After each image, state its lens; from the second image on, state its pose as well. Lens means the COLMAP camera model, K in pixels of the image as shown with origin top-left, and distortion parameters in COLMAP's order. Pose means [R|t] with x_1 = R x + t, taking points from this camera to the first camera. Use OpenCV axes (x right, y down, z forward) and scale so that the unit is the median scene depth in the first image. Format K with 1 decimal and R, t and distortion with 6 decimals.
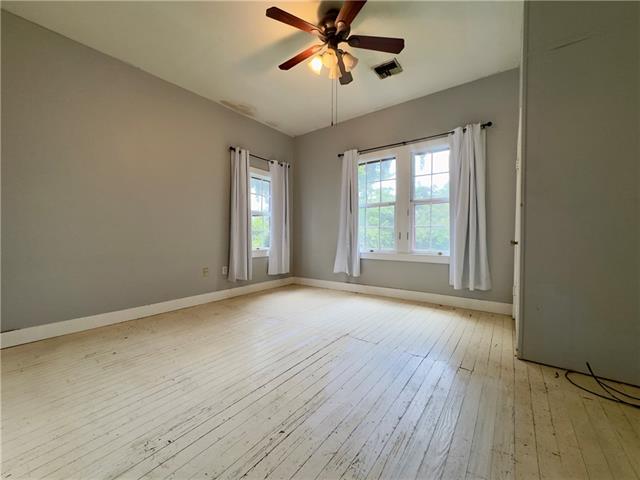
lens RADIAL K [[253.6, 0, 320.1], [0, 253.6, 241.2], [0, 0, 1]] dist [-0.012139, 0.000070]
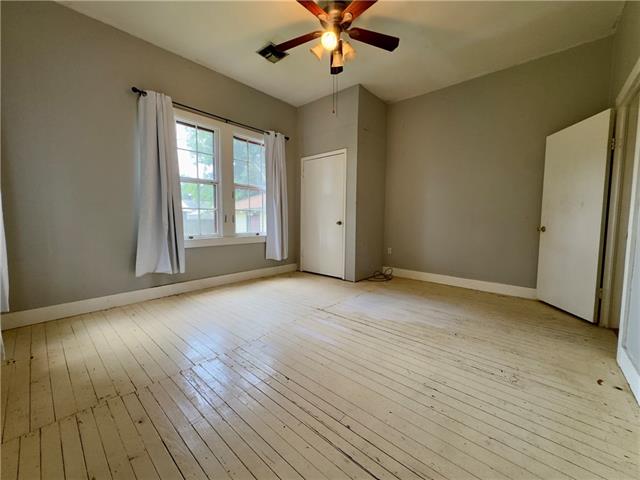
lens RADIAL K [[259.3, 0, 316.6], [0, 259.3, 237.3], [0, 0, 1]] dist [-0.001123, -0.000123]
pose [[0.095403, -0.072334, 0.992807, -1.008987], [0.018796, 0.997309, 0.070856, -0.022882], [-0.995261, 0.011901, 0.096506, 0.917241]]
